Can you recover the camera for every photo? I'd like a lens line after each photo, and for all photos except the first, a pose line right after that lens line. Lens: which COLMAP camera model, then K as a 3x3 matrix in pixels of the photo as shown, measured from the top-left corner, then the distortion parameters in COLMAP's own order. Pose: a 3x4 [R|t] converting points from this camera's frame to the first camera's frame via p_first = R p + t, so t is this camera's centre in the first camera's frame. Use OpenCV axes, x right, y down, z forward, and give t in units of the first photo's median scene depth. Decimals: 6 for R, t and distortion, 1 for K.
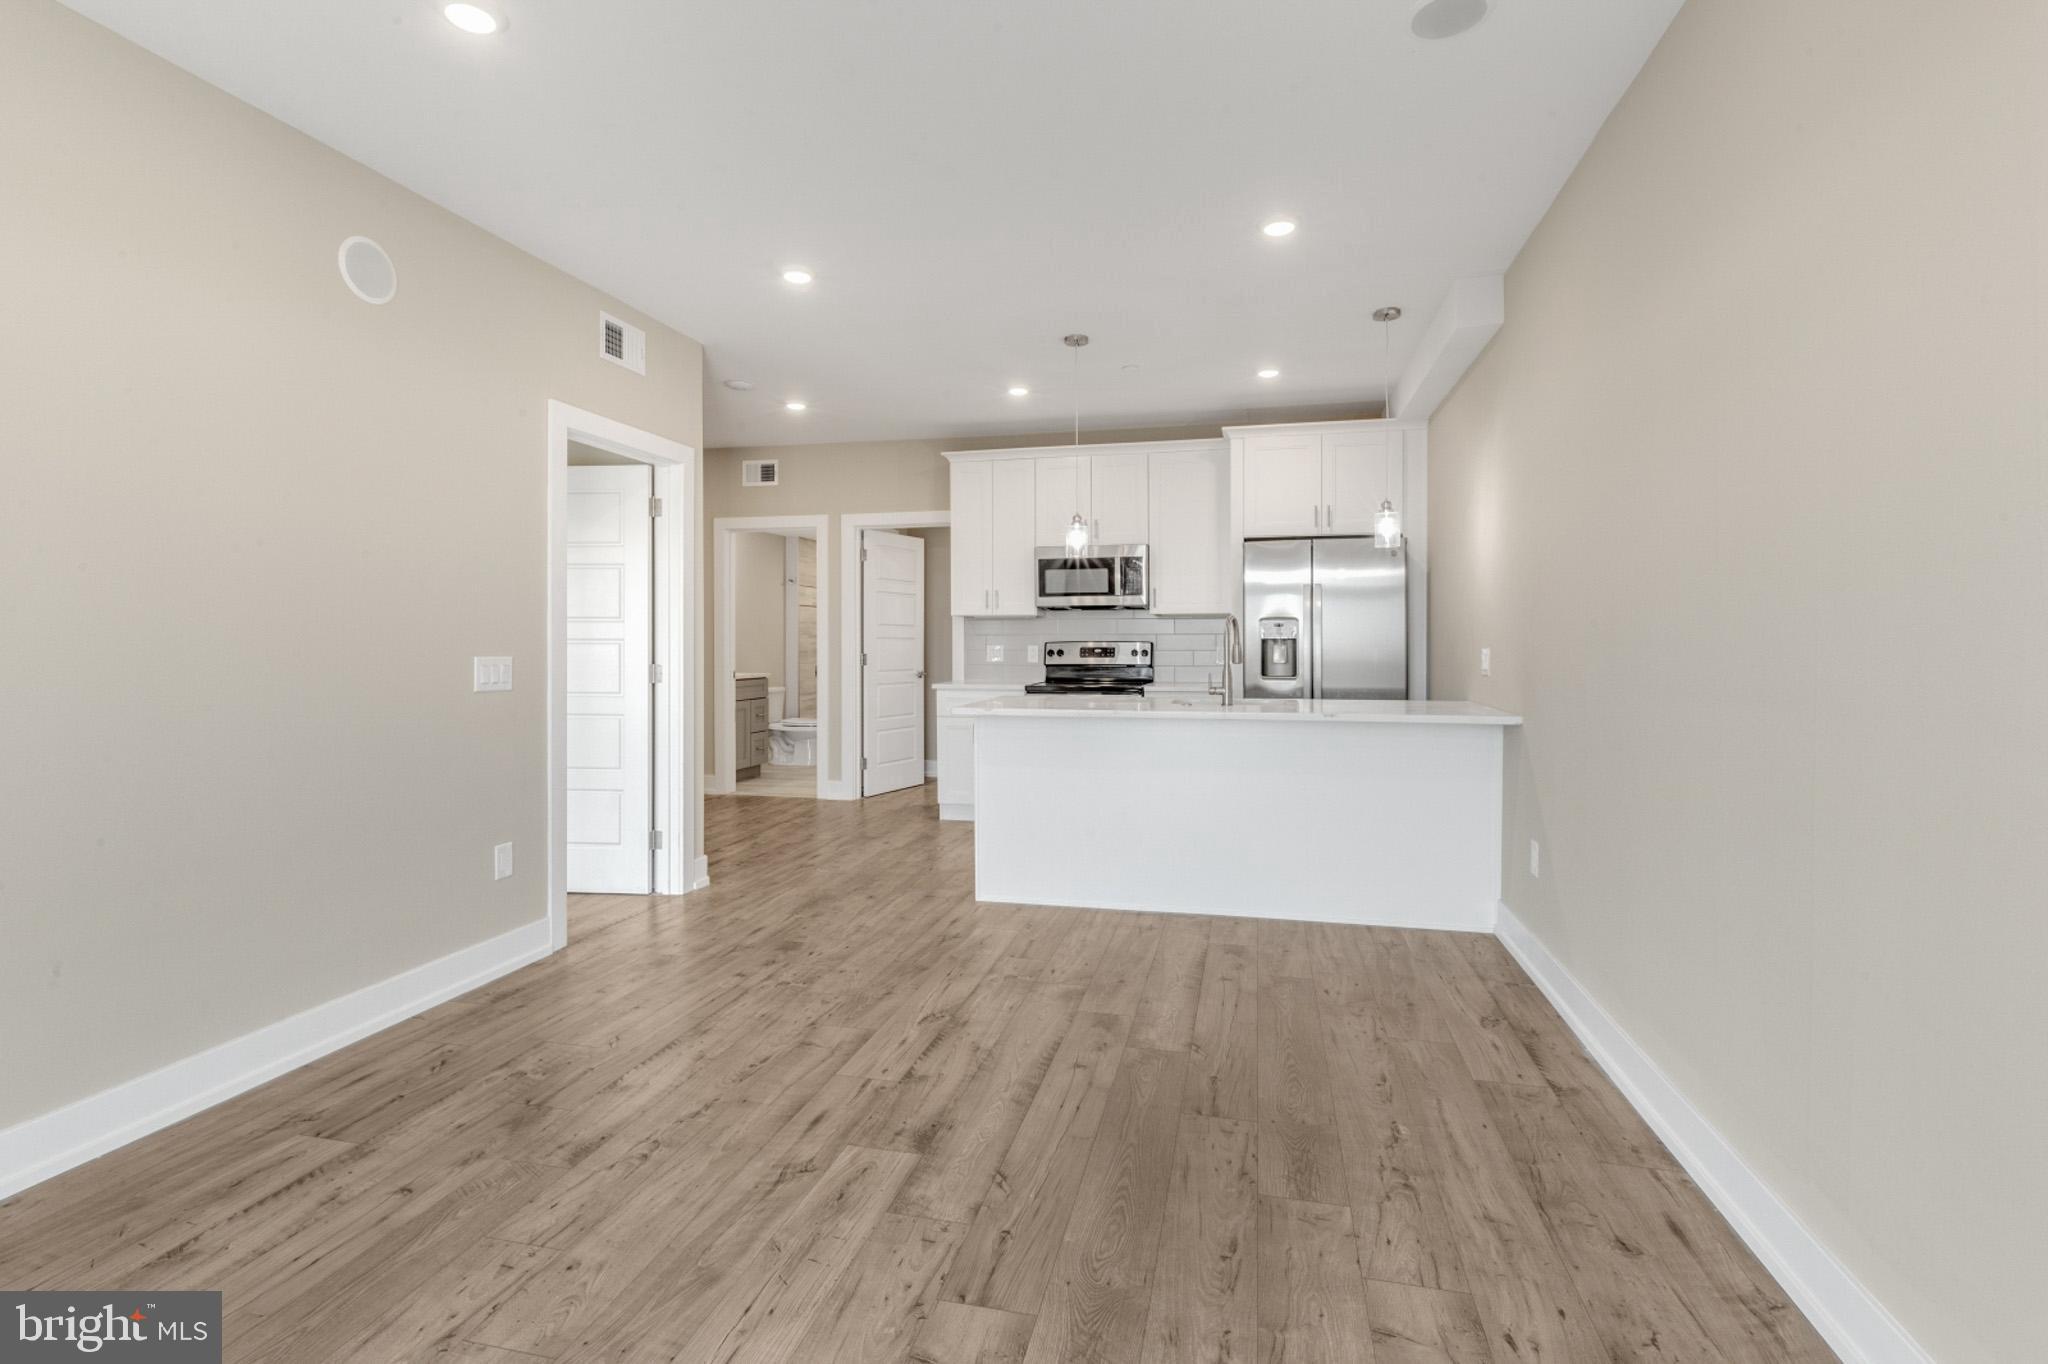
lens RADIAL K [[951.6, 0, 1019.3], [0, 951.6, 654.8], [0, 0, 1]] dist [-0.001351, -0.000573]
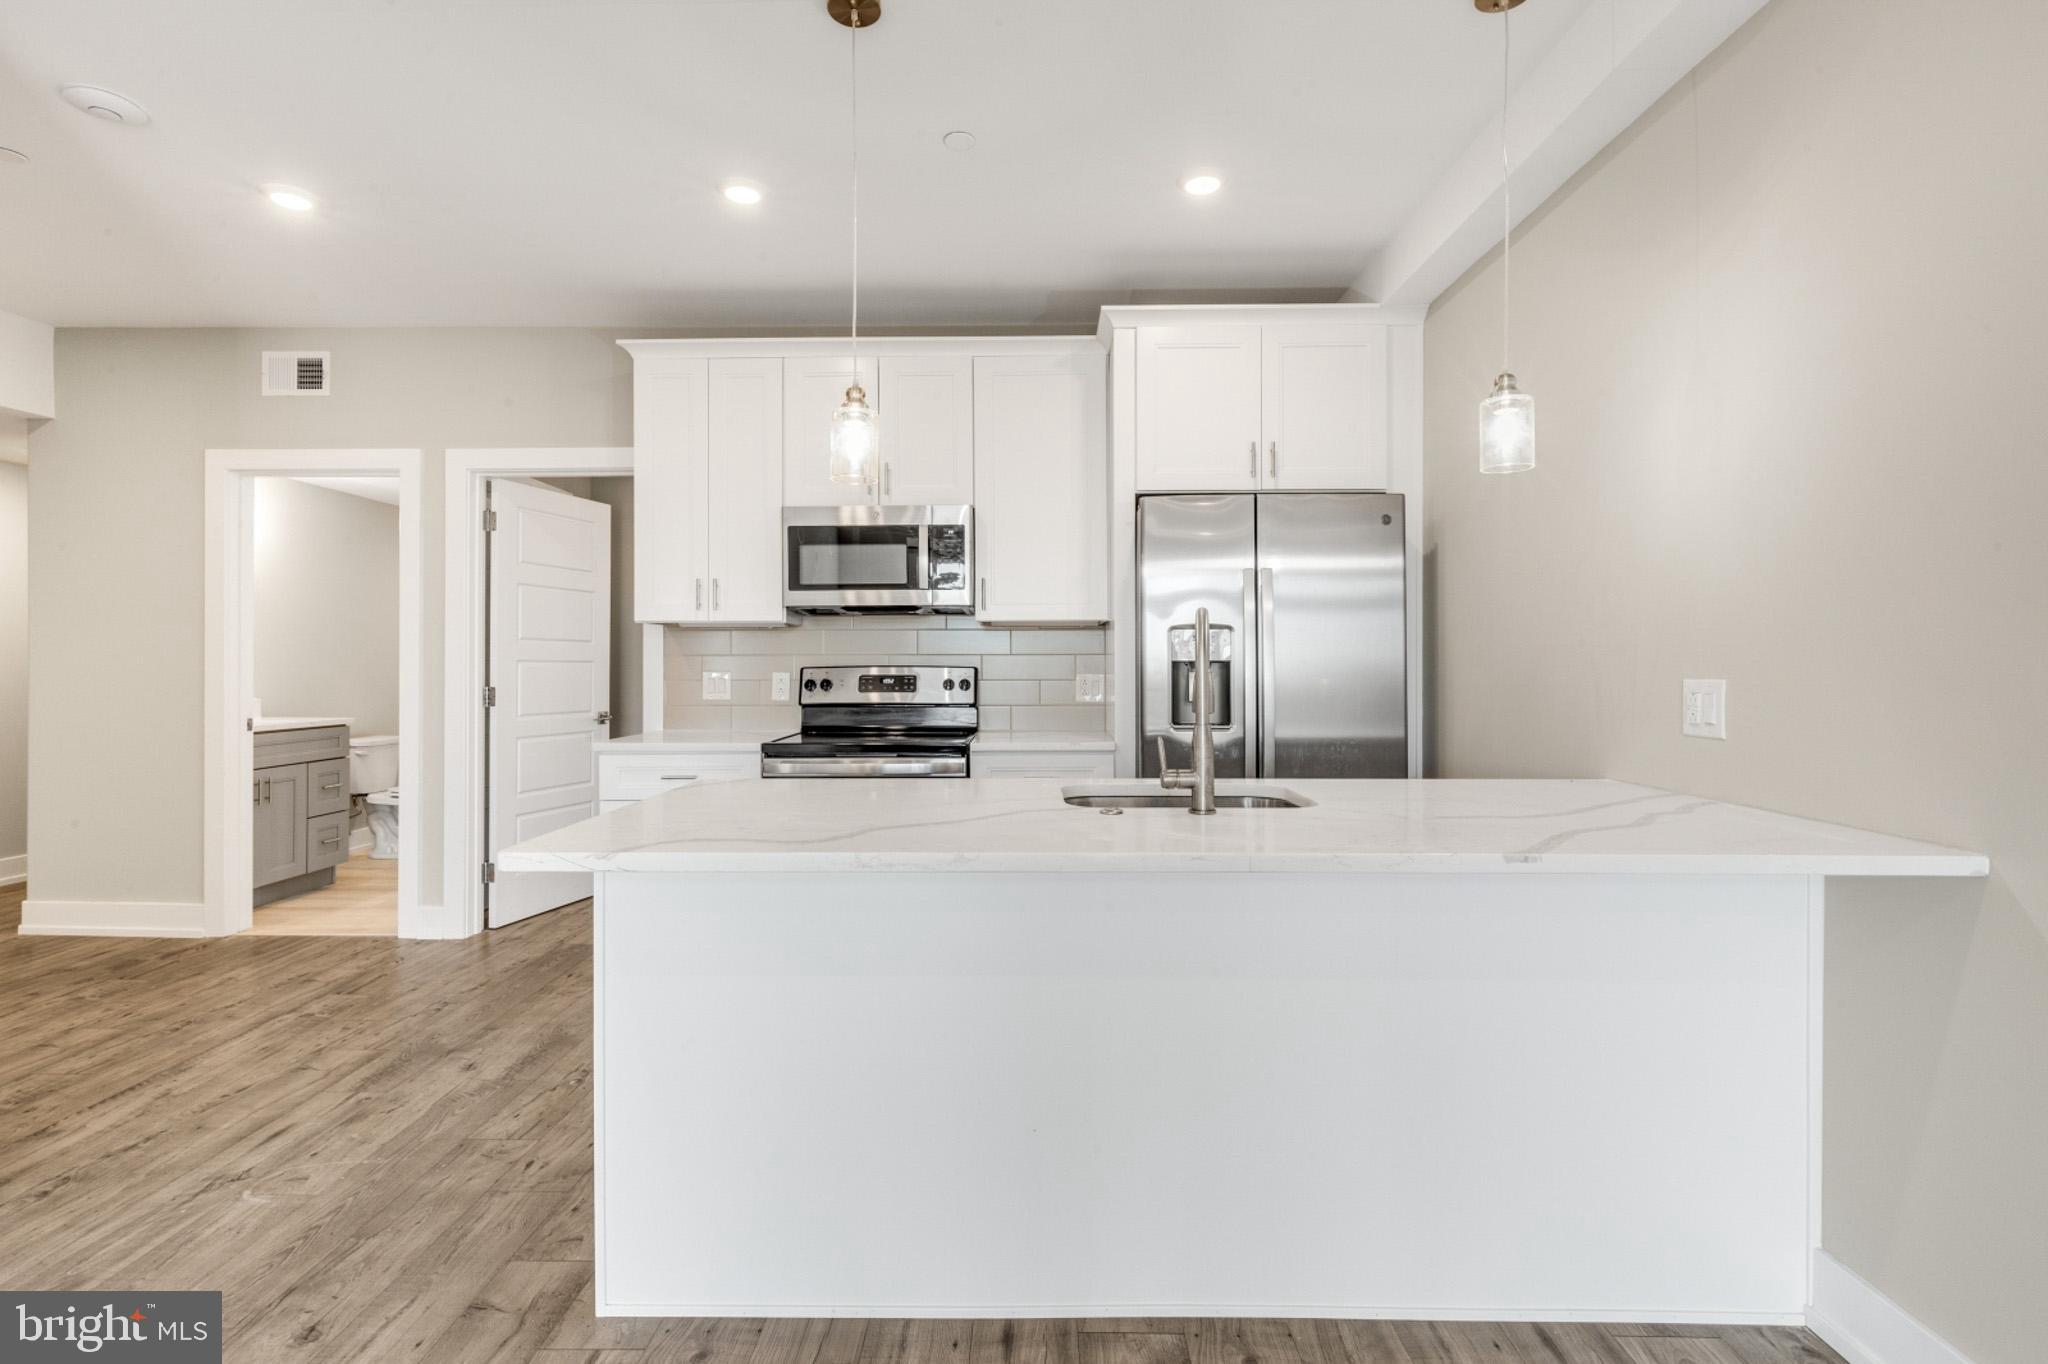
lens RADIAL K [[951.6, 0, 1019.3], [0, 951.6, 654.8], [0, 0, 1]] dist [-0.001351, -0.000573]
pose [[0.972395, 0.003191, 0.233317, 0.021741], [0.003444, 0.999601, -0.028022, -0.003722], [-0.233314, 0.028052, 0.971997, 0.389037]]
